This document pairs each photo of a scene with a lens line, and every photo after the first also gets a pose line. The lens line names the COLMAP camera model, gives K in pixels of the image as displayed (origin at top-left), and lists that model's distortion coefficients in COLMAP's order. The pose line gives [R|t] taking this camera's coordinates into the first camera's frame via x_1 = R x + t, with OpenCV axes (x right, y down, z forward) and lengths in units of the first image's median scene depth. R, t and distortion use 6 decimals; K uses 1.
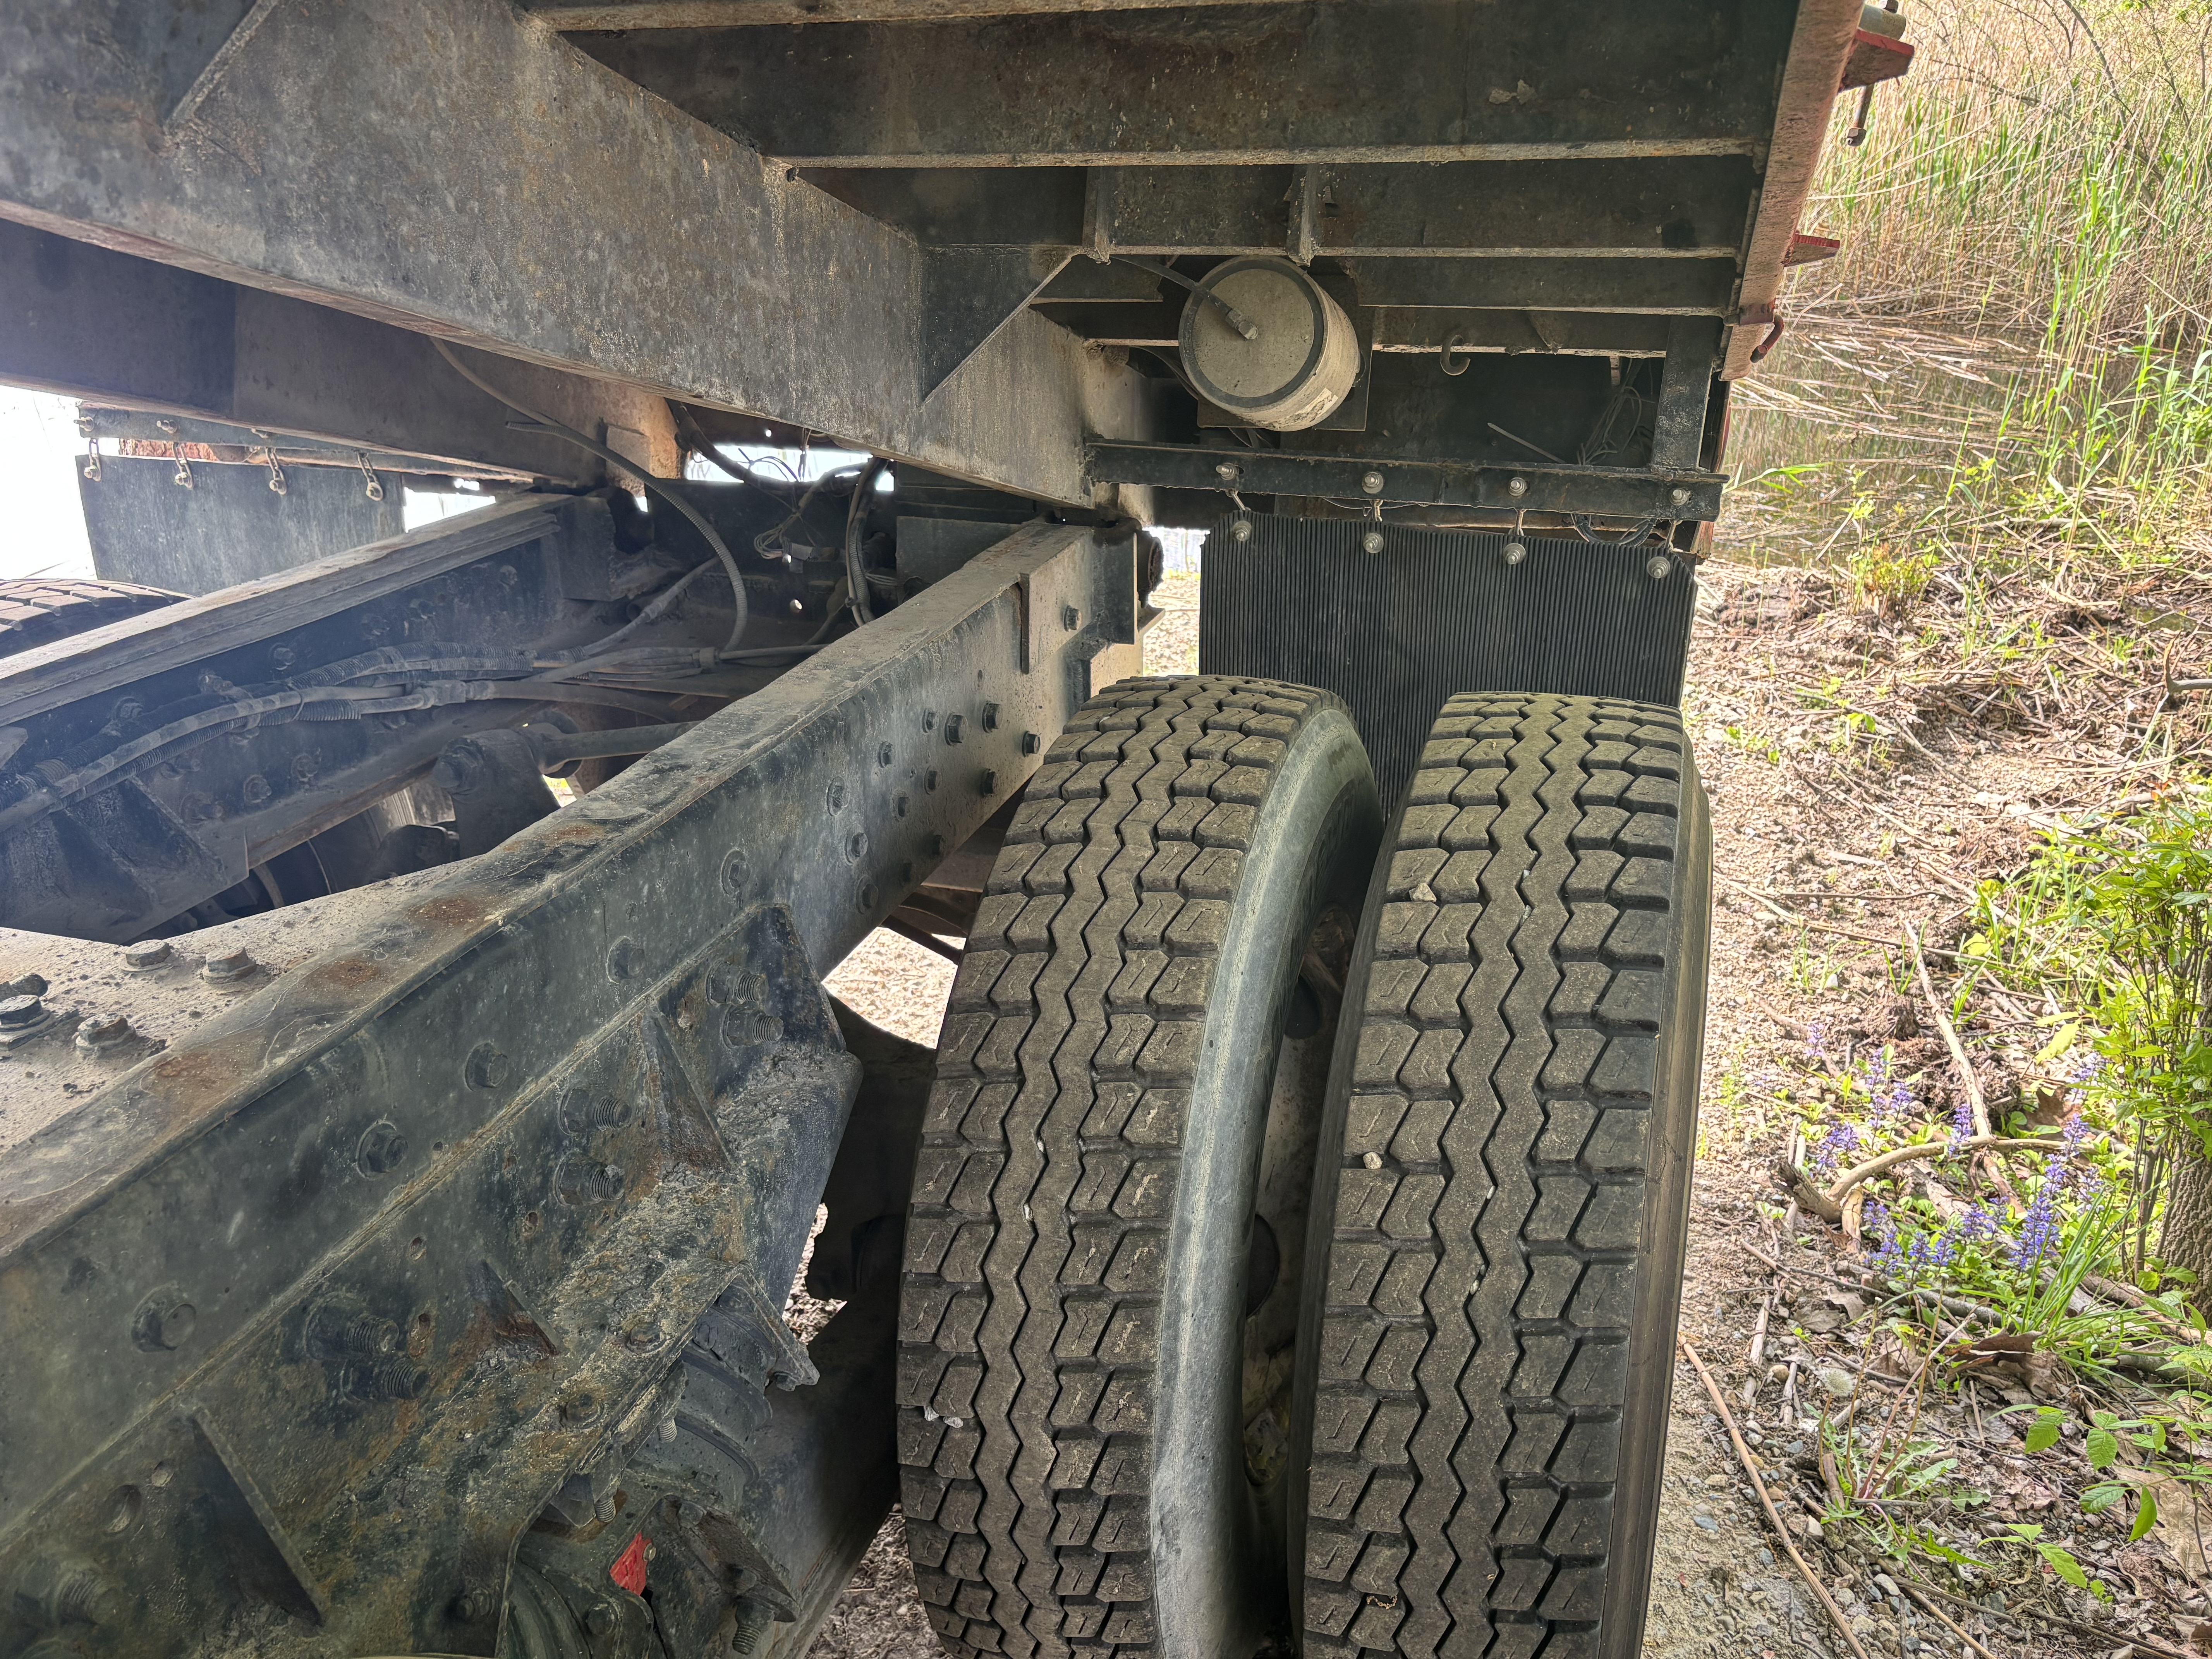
lens RADIAL K [[1667.8, 0, 1108.6], [0, 1667.8, 853.3], [0, 0, 1]] dist [0.049448, -0.061293]
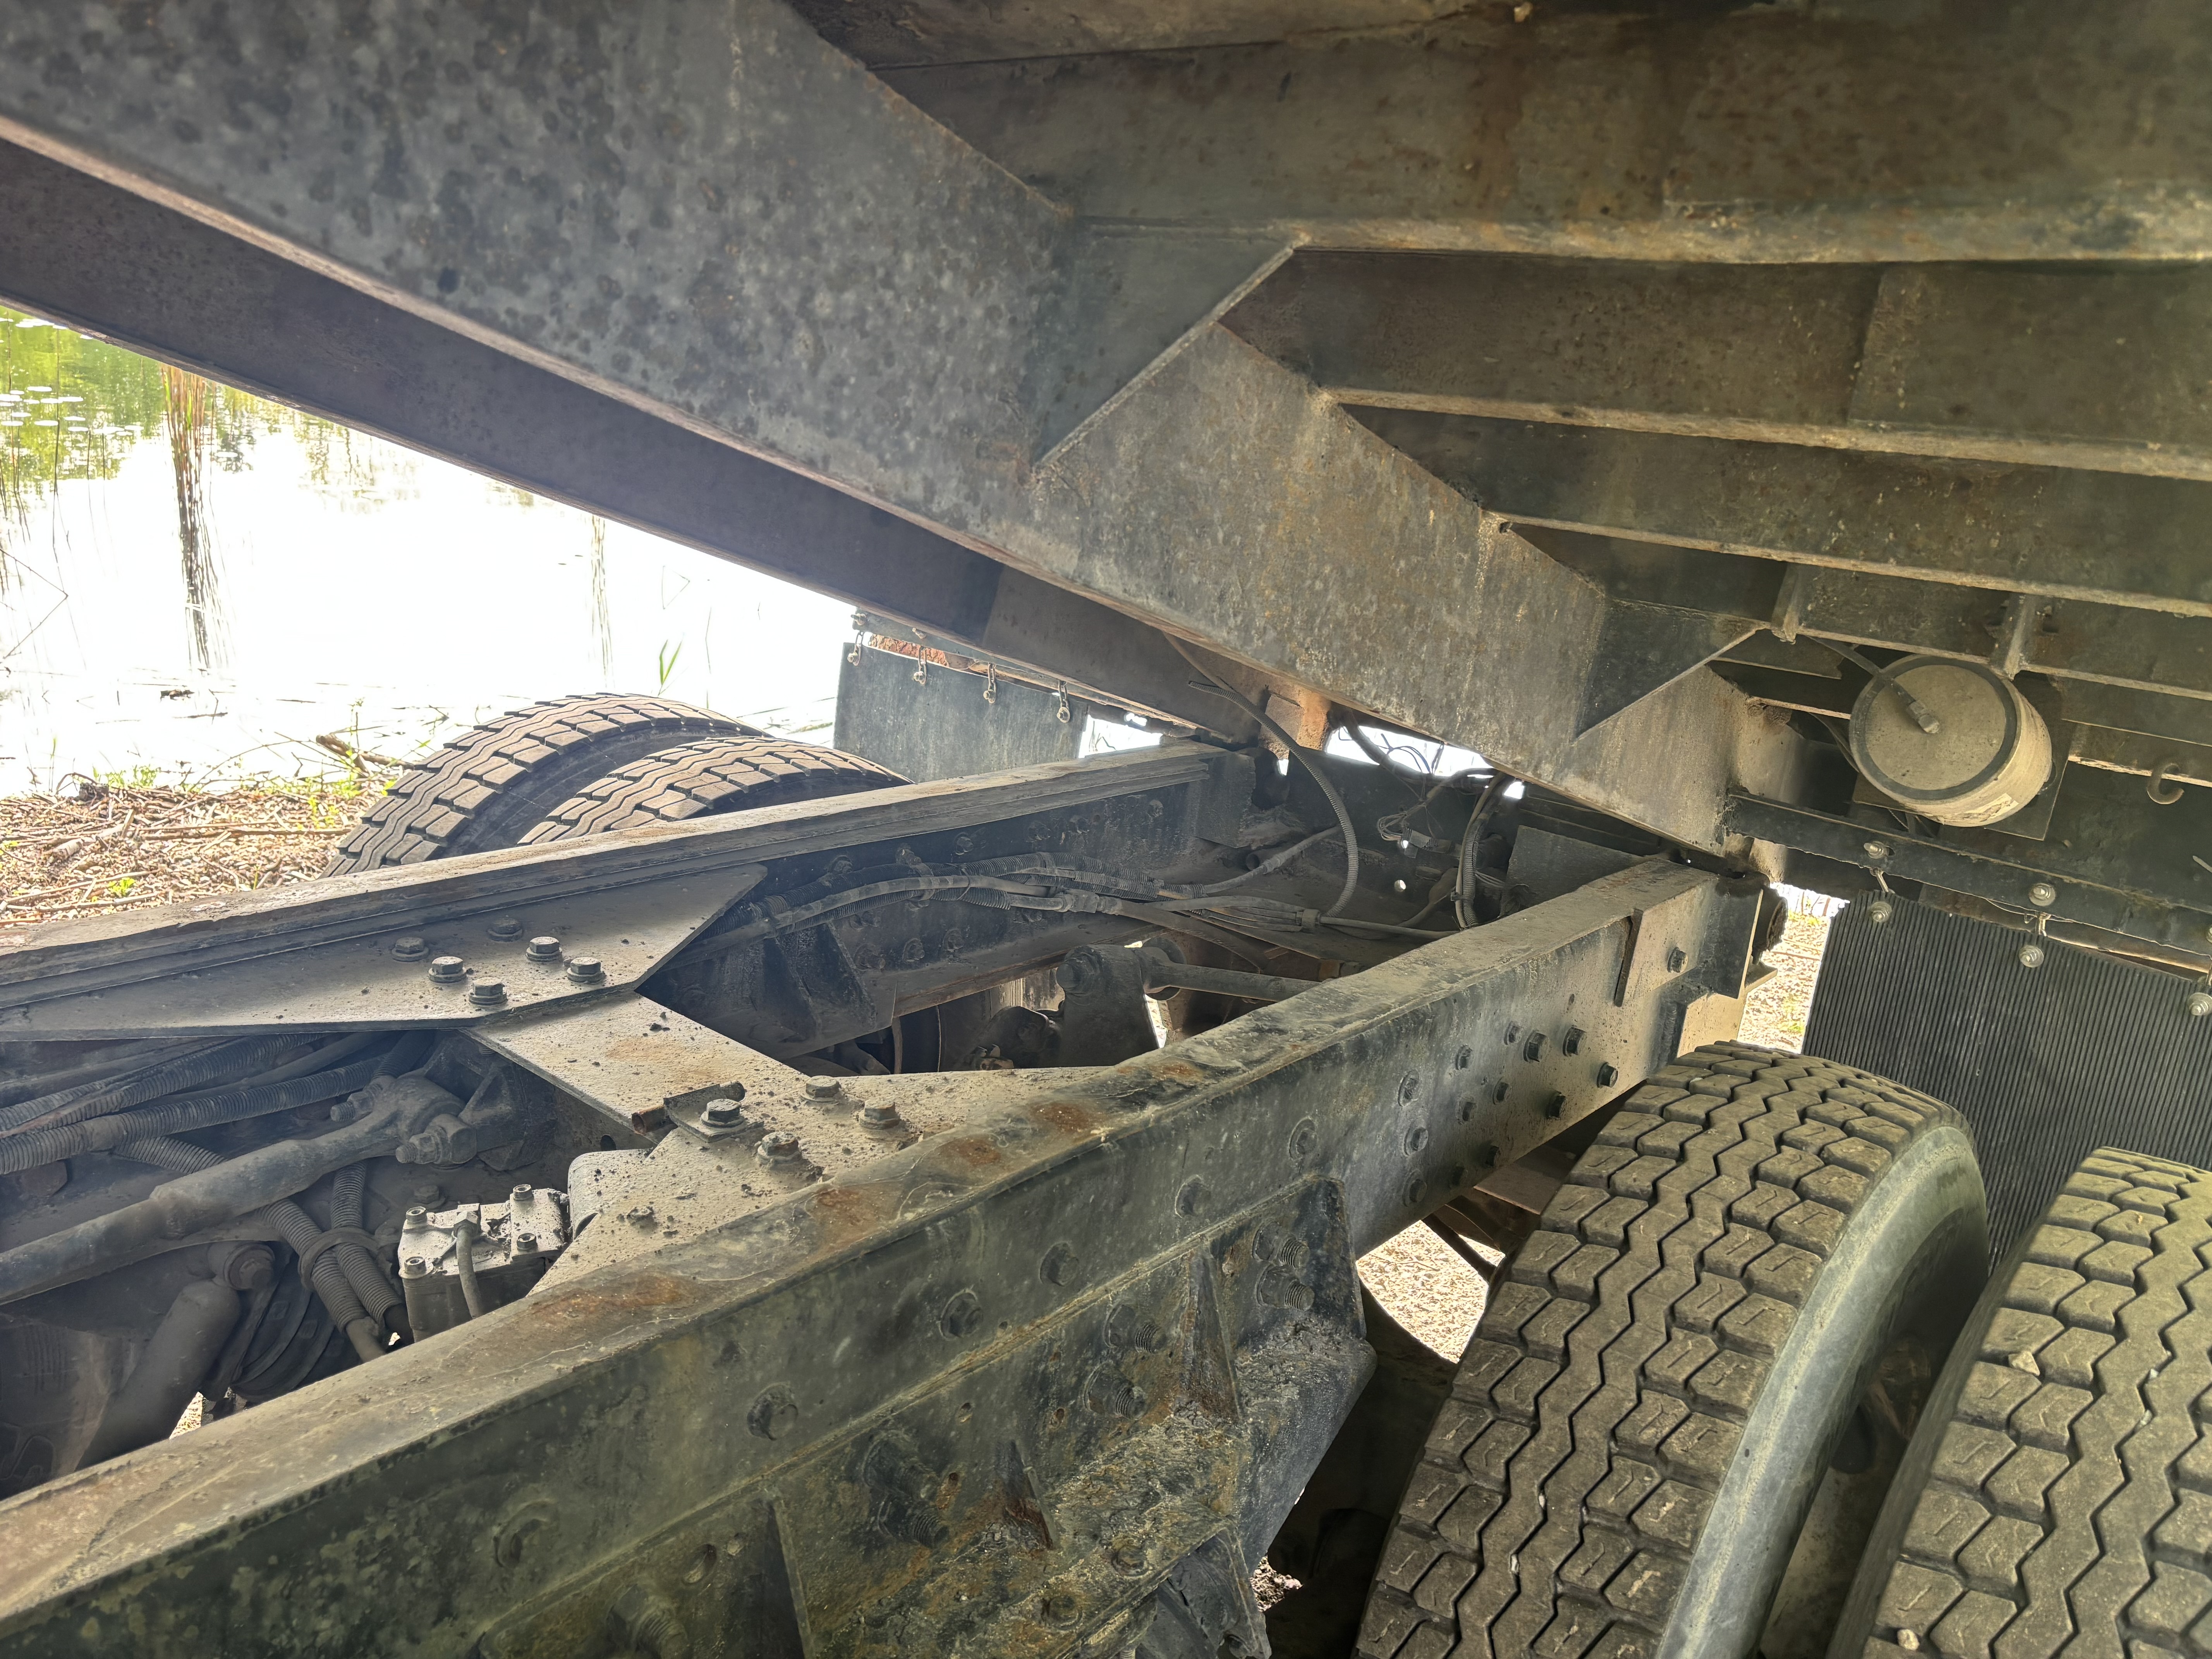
lens RADIAL K [[1667.8, 0, 1107.4], [0, 1667.8, 846.9], [0, 0, 1]] dist [0.049448, -0.061293]
pose [[0.920880, 0.199304, -0.335048, -0.019848], [-0.248171, 0.962502, -0.109552, -0.020303], [0.300650, 0.184033, 0.935810, -0.062428]]
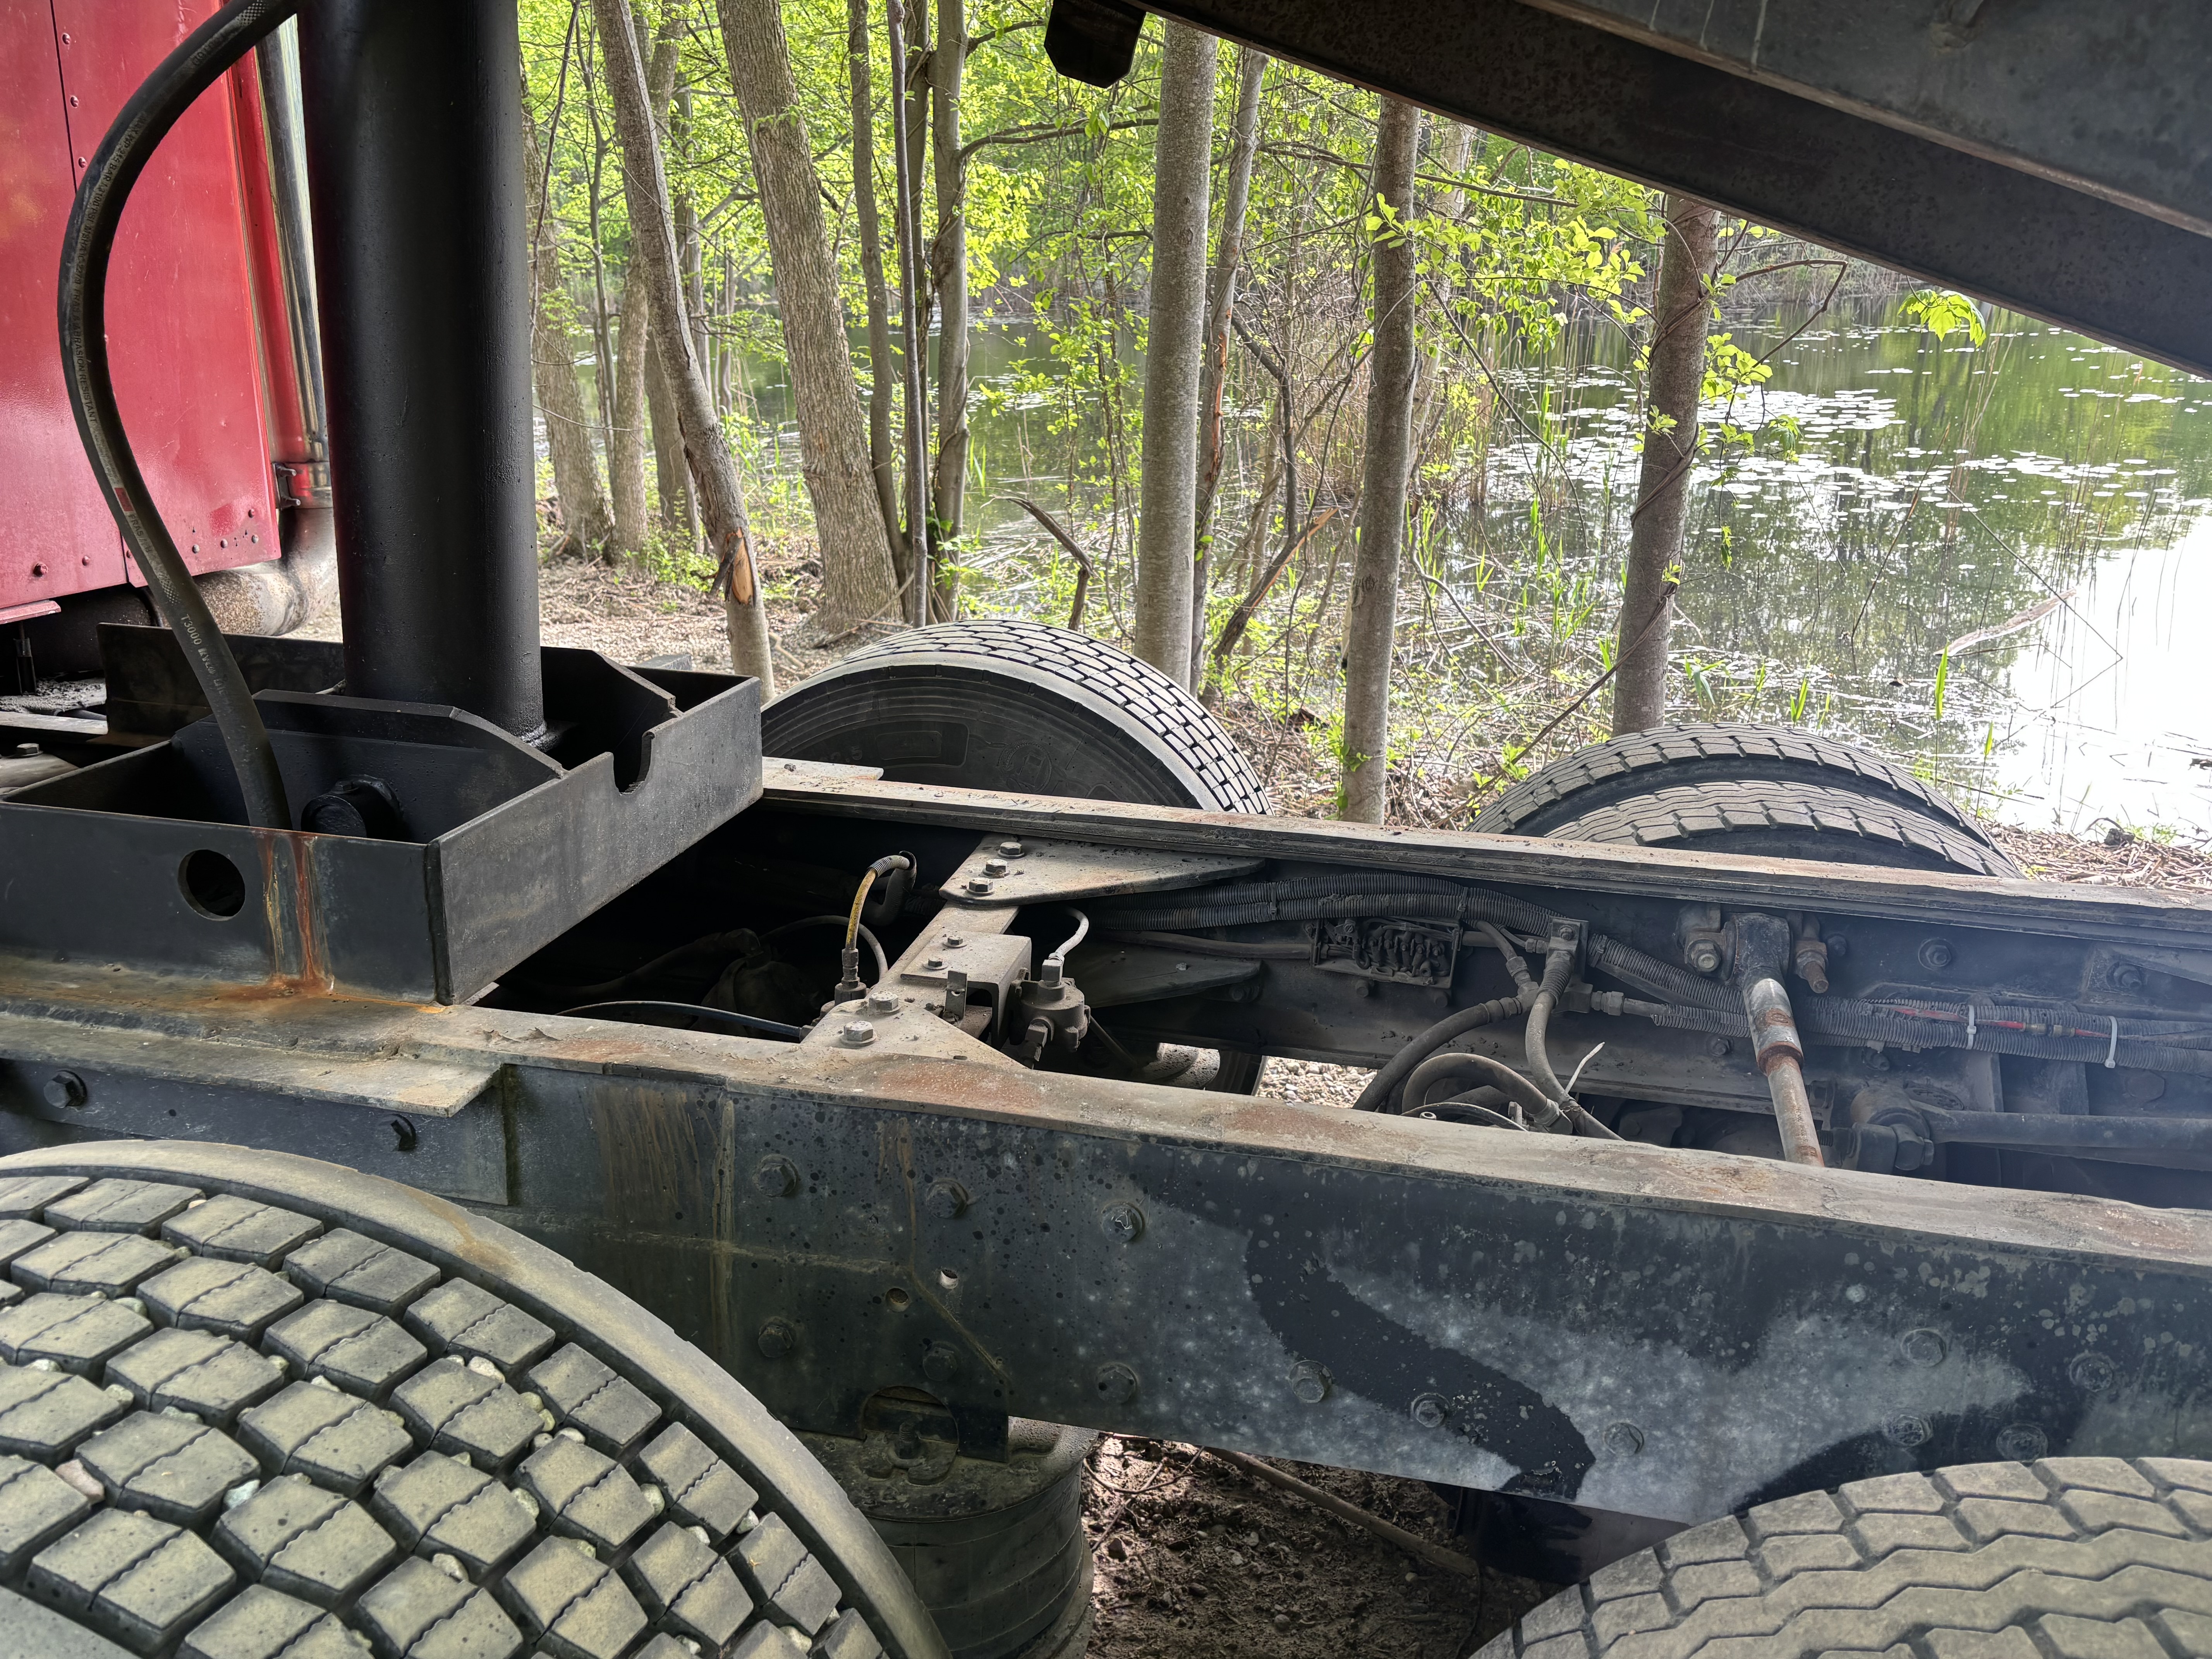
lens RADIAL K [[1667.8, 0, 1098.7], [0, 1667.8, 828.2], [0, 0, 1]] dist [0.049448, -0.061293]
pose [[0.101039, 0.304341, -0.947189, 0.191947], [-0.420929, 0.875727, 0.236477, 0.076123], [0.901449, 0.374806, 0.216589, -0.358801]]
